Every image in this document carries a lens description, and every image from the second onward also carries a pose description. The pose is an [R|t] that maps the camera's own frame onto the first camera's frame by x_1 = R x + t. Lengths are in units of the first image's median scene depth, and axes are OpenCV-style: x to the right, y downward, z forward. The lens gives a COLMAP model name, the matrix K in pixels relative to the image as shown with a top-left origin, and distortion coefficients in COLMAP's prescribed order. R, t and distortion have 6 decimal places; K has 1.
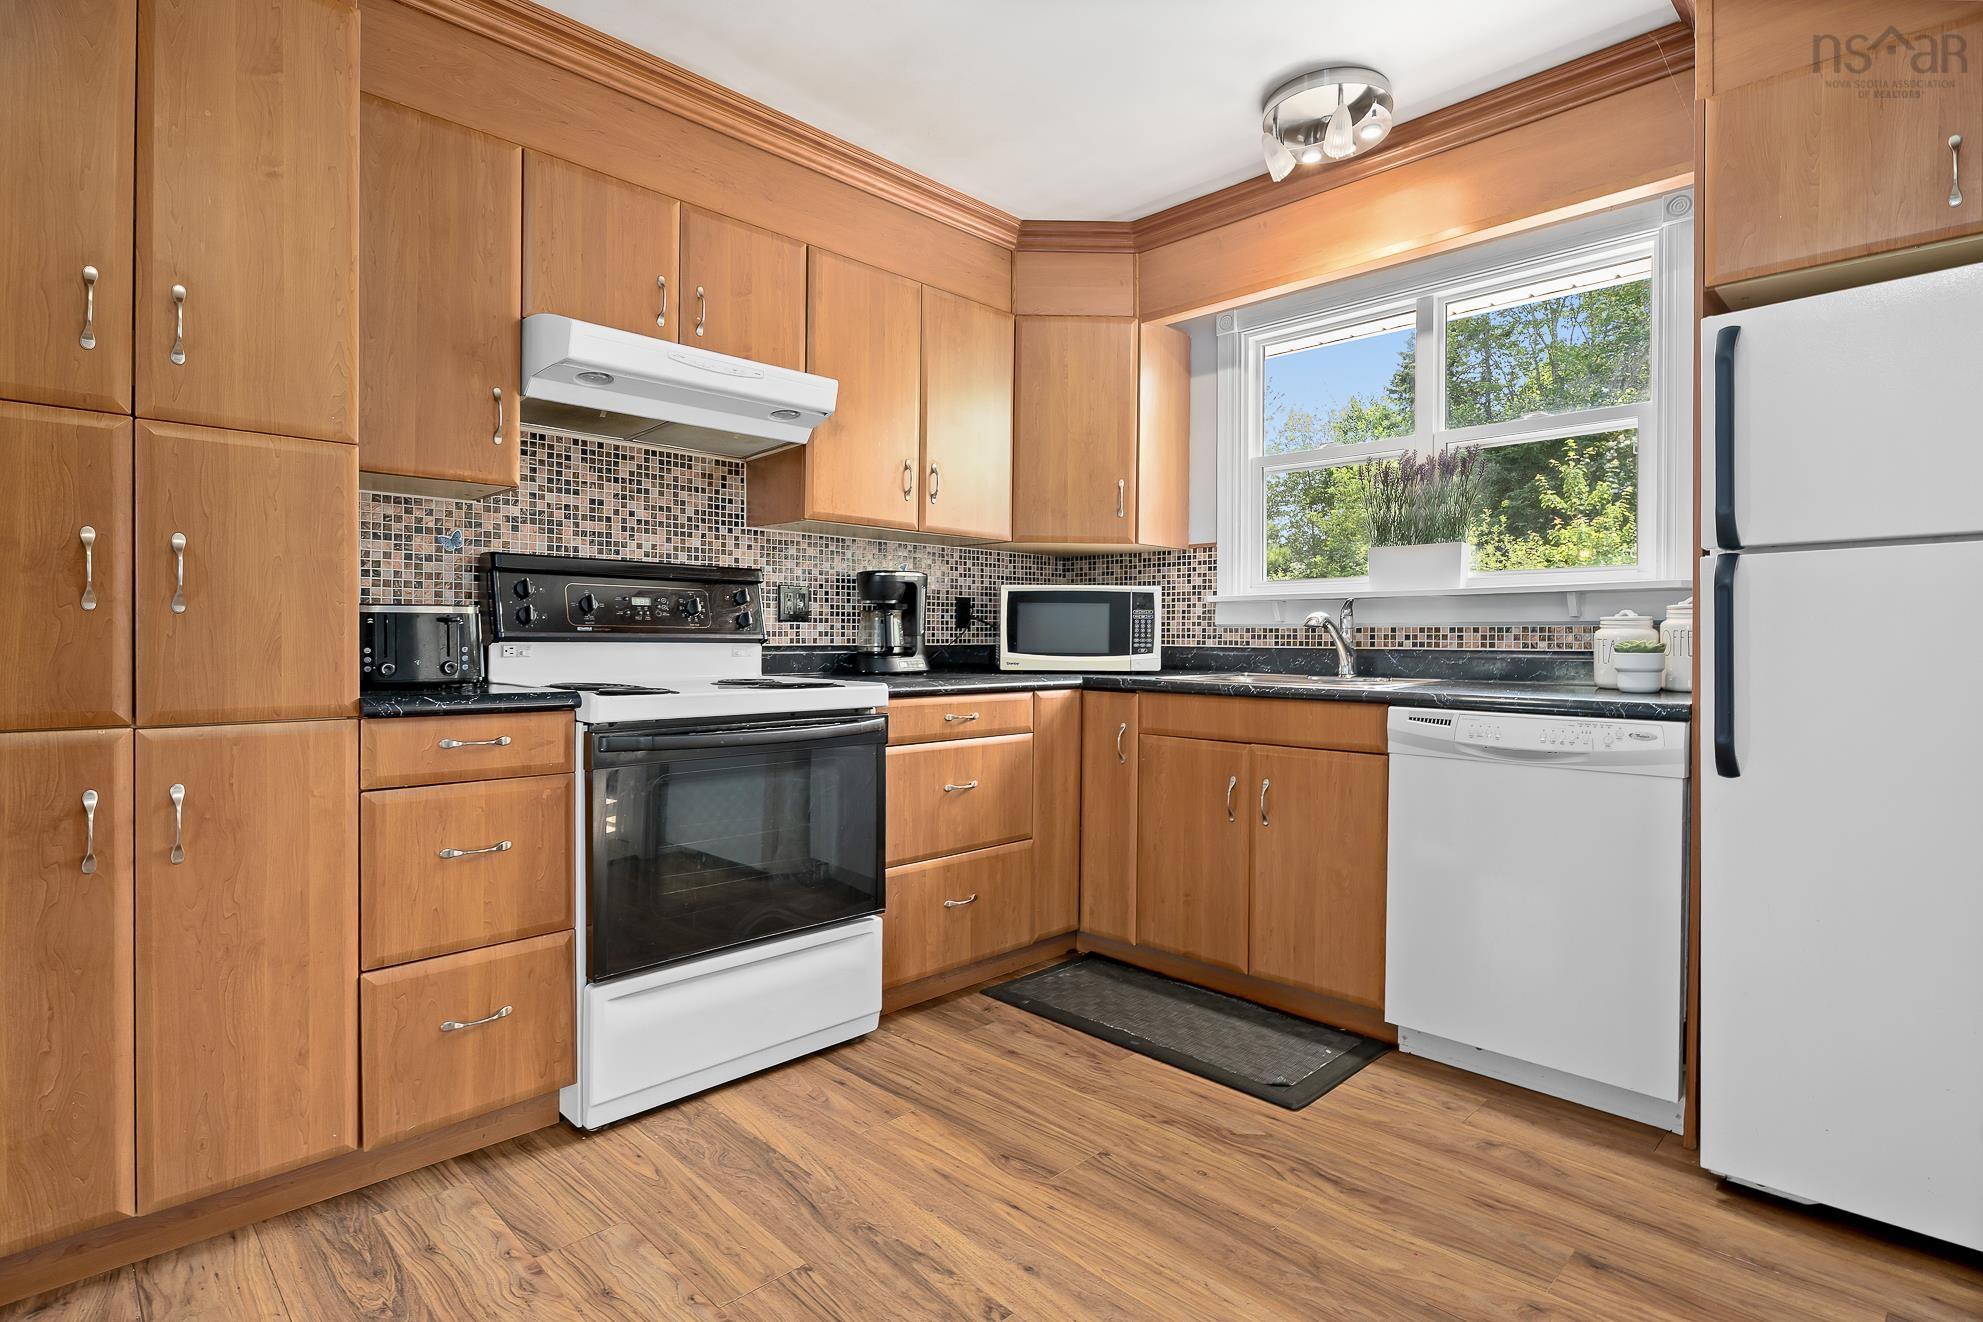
lens RADIAL K [[965.3, 0, 992.6], [0, 965.3, 650.8], [0, 0, 1]] dist [-0.010356, 0.000663]
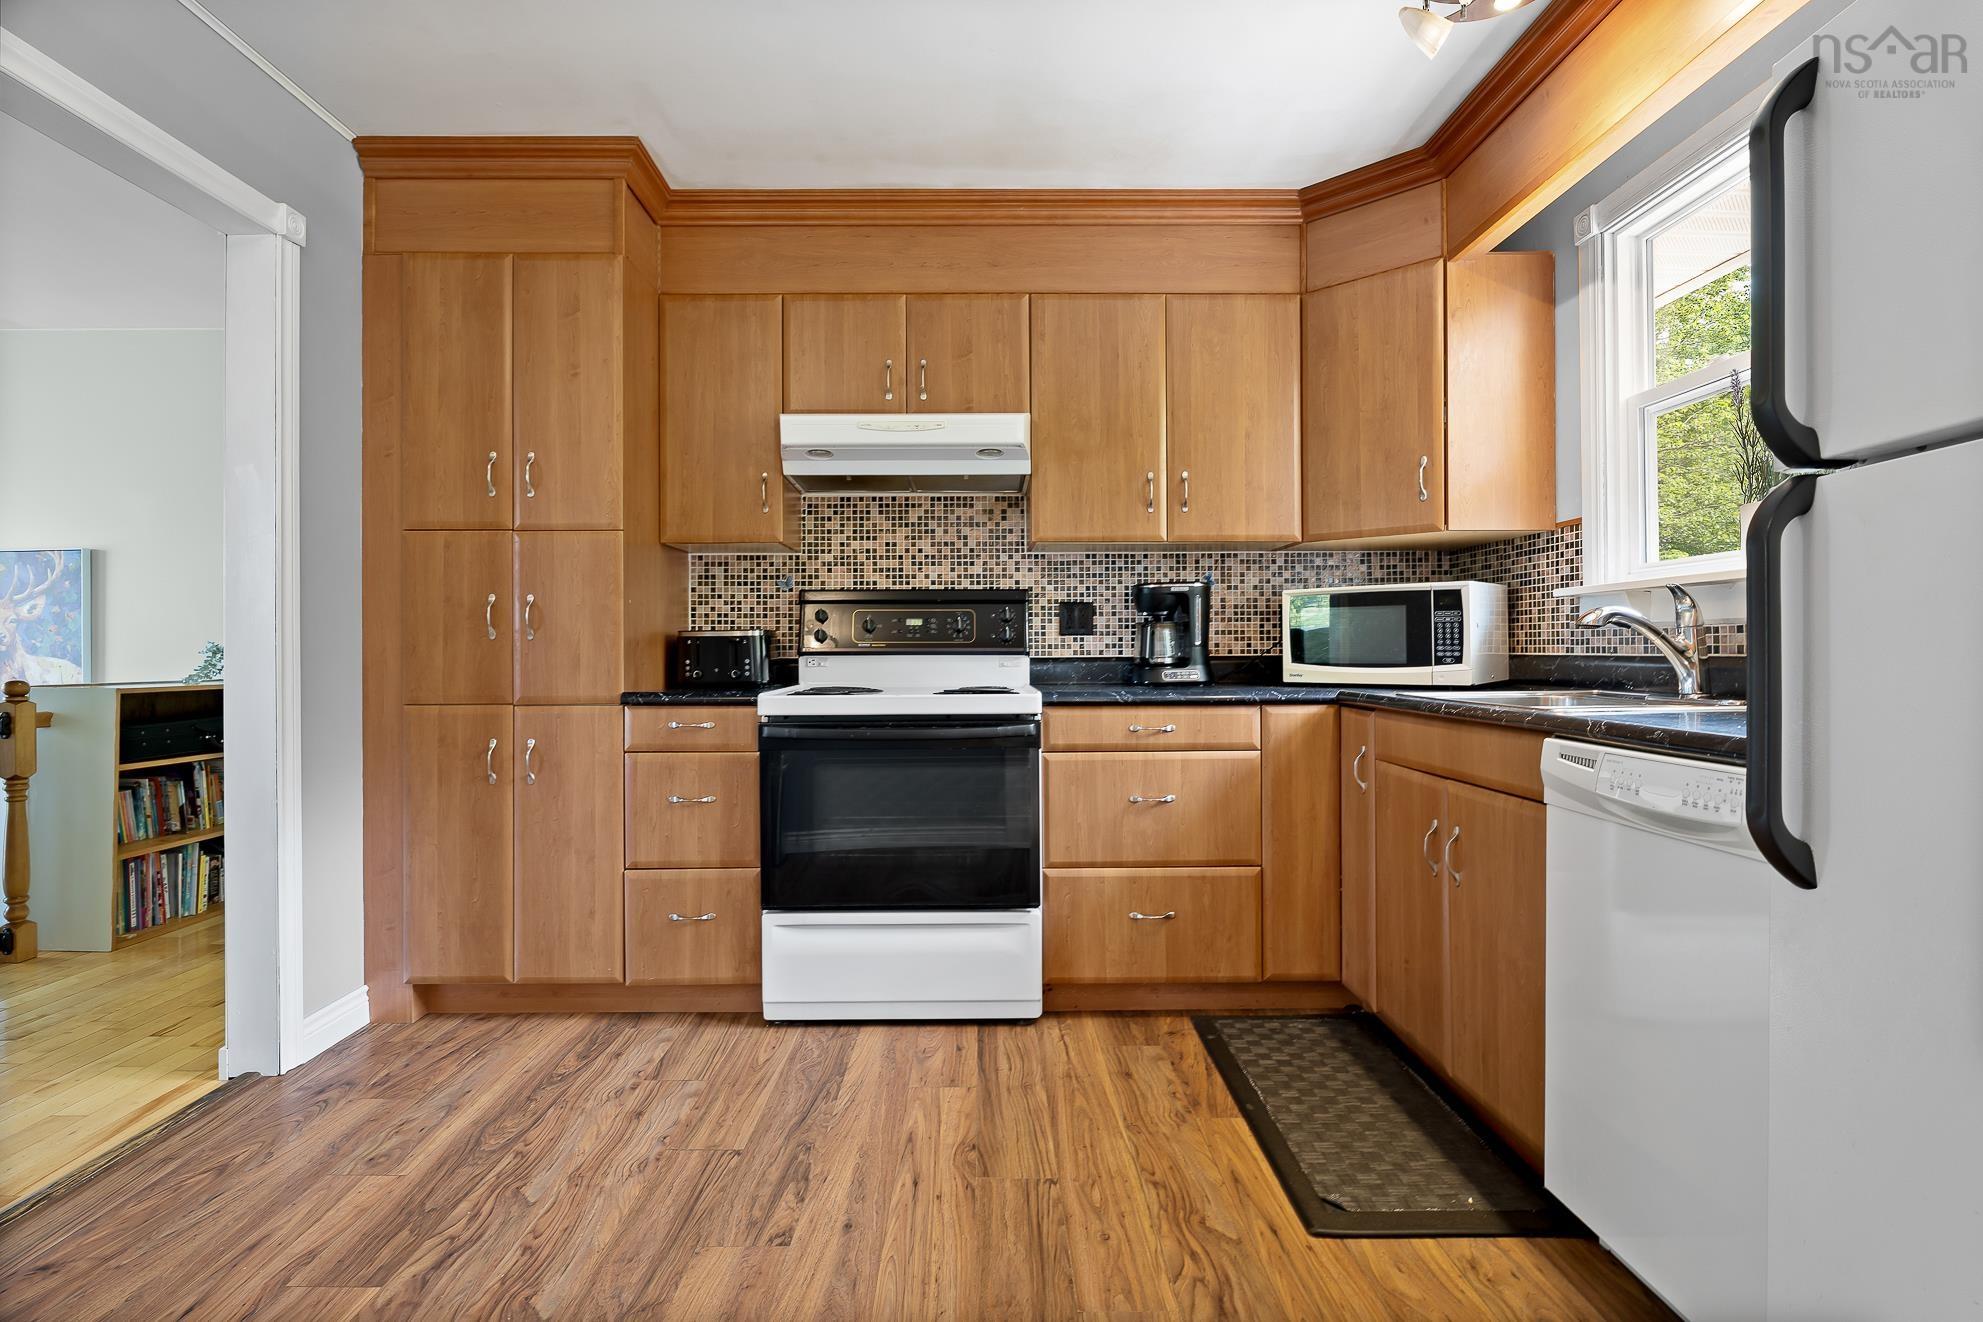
lens RADIAL K [[943.3, 0, 997.2], [0, 943.3, 650.0], [0, 0, 1]] dist [-0.012749, 0.001076]
pose [[0.722579, -0.011153, -0.691199, 0.544880], [0.001068, 0.999887, -0.015017, 0.002902], [0.691288, 0.010113, 0.722509, 0.204941]]
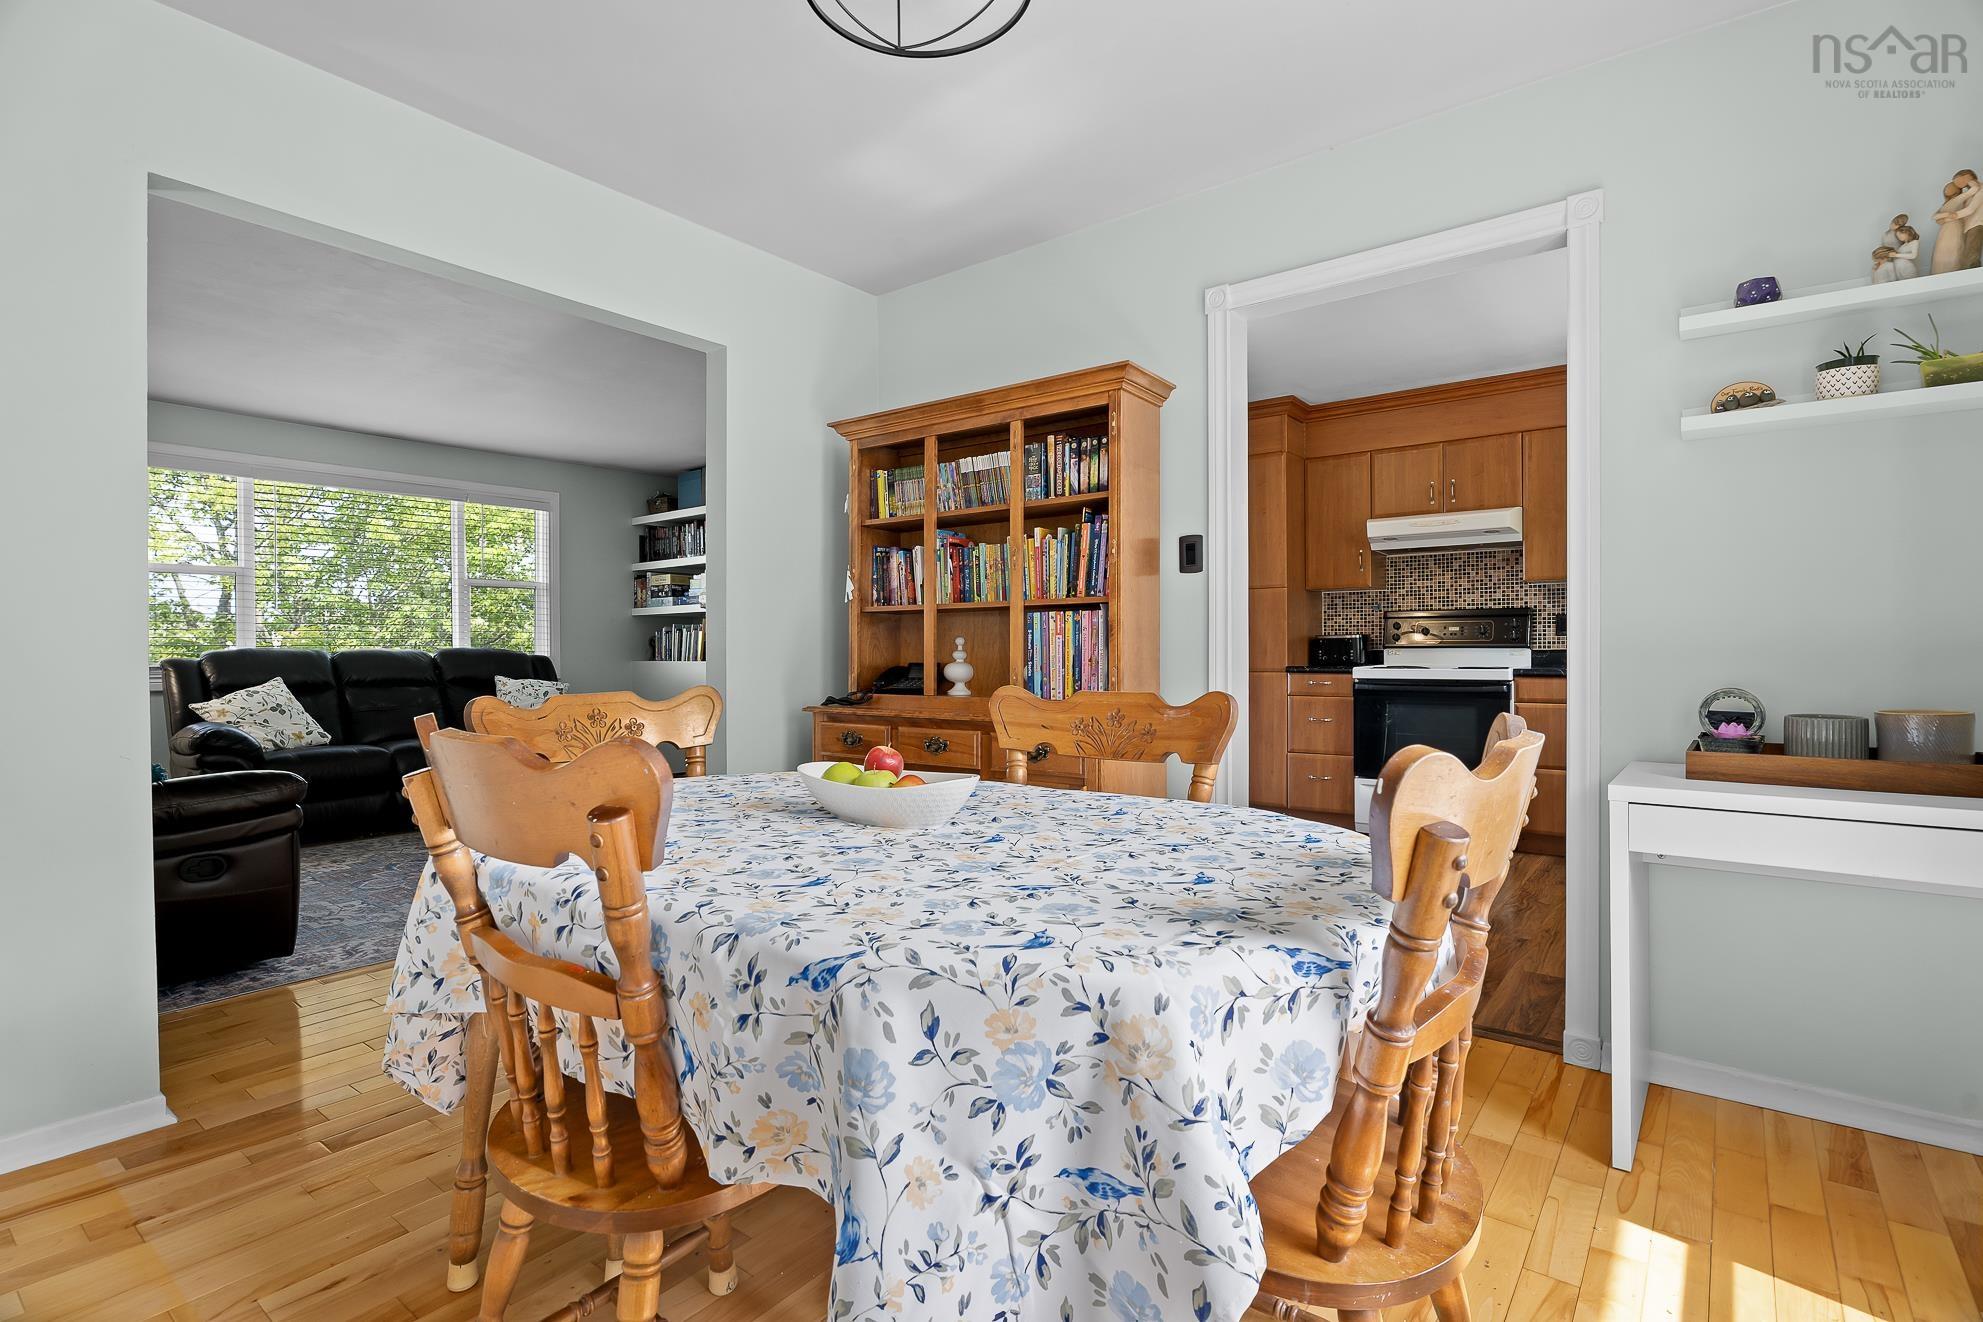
lens RADIAL K [[965.3, 0, 992.6], [0, 965.3, 650.8], [0, 0, 1]] dist [-0.010356, 0.000663]
pose [[0.132257, -0.004336, -0.991206, 1.570534], [-0.005171, 0.999974, -0.005064, 0.012384], [0.991202, 0.005795, 0.132231, -0.263662]]
